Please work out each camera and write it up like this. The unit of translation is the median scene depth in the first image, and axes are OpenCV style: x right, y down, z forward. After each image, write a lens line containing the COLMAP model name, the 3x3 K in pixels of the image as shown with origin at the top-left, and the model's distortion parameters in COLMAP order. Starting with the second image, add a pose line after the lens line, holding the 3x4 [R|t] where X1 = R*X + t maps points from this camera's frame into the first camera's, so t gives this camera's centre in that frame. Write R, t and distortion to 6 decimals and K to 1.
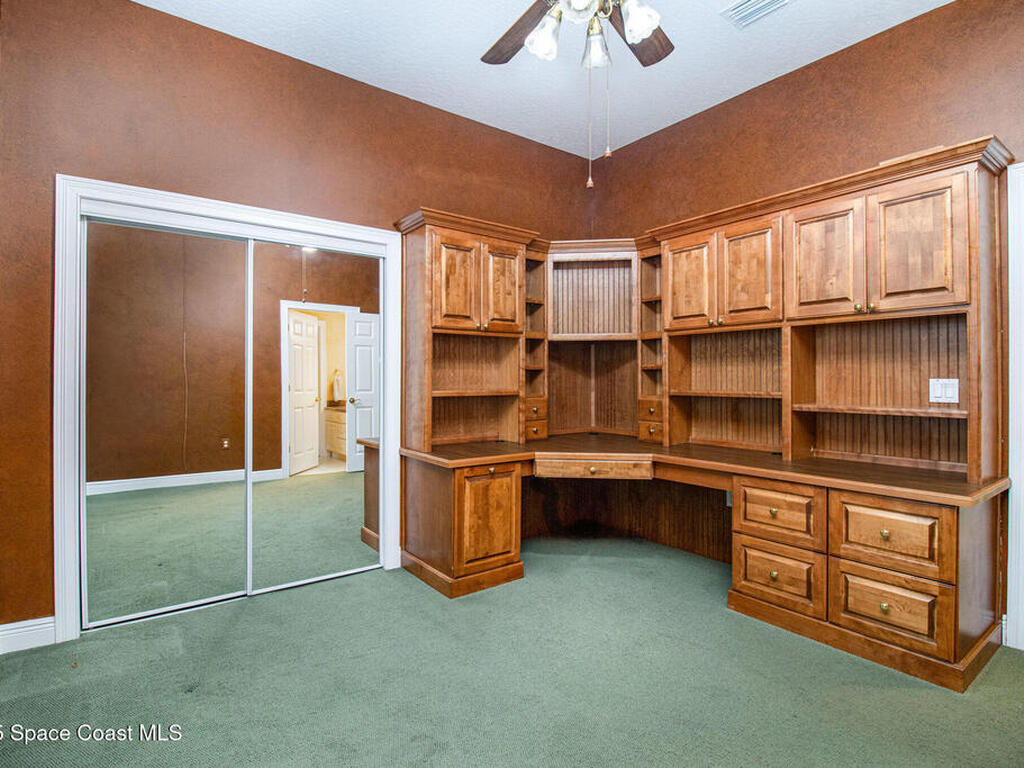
lens RADIAL K [[538.2, 0, 509.1], [0, 538.2, 377.3], [0, 0, 1]] dist [-0.000897, -0.000237]
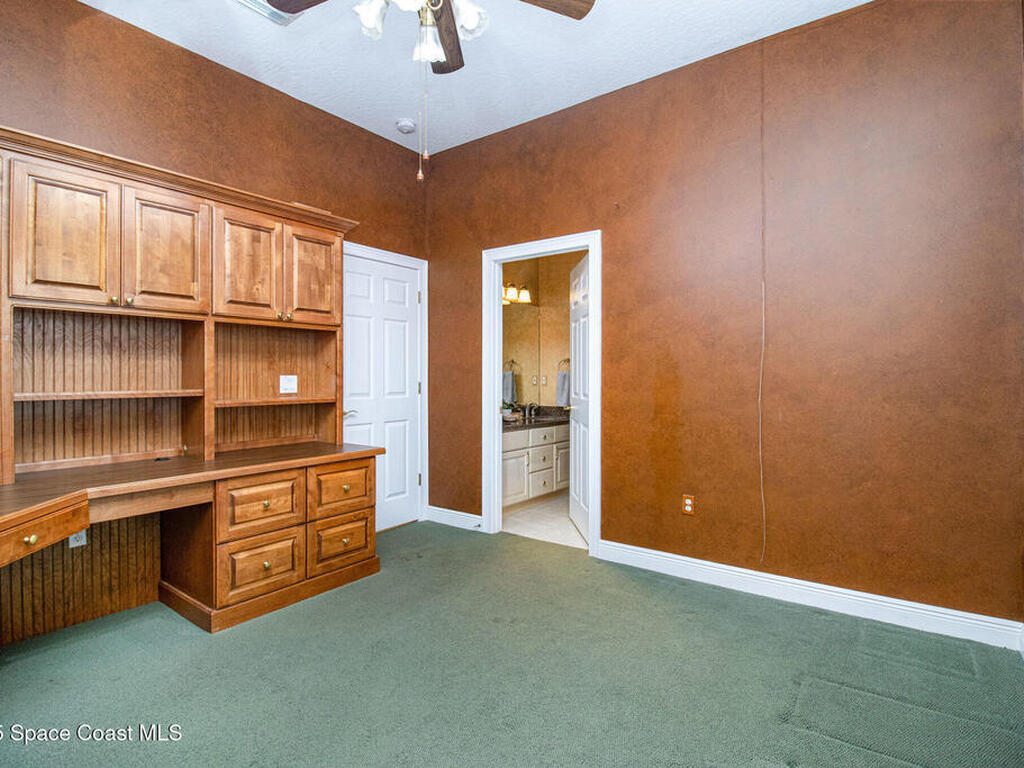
lens RADIAL K [[538.2, 0, 509.1], [0, 538.2, 377.3], [0, 0, 1]] dist [-0.000897, -0.000237]
pose [[-0.271781, -0.003189, 0.962354, -0.564614], [-0.001486, 0.999995, 0.002893, 0.002914], [-0.962358, -0.000644, -0.271784, 0.749780]]
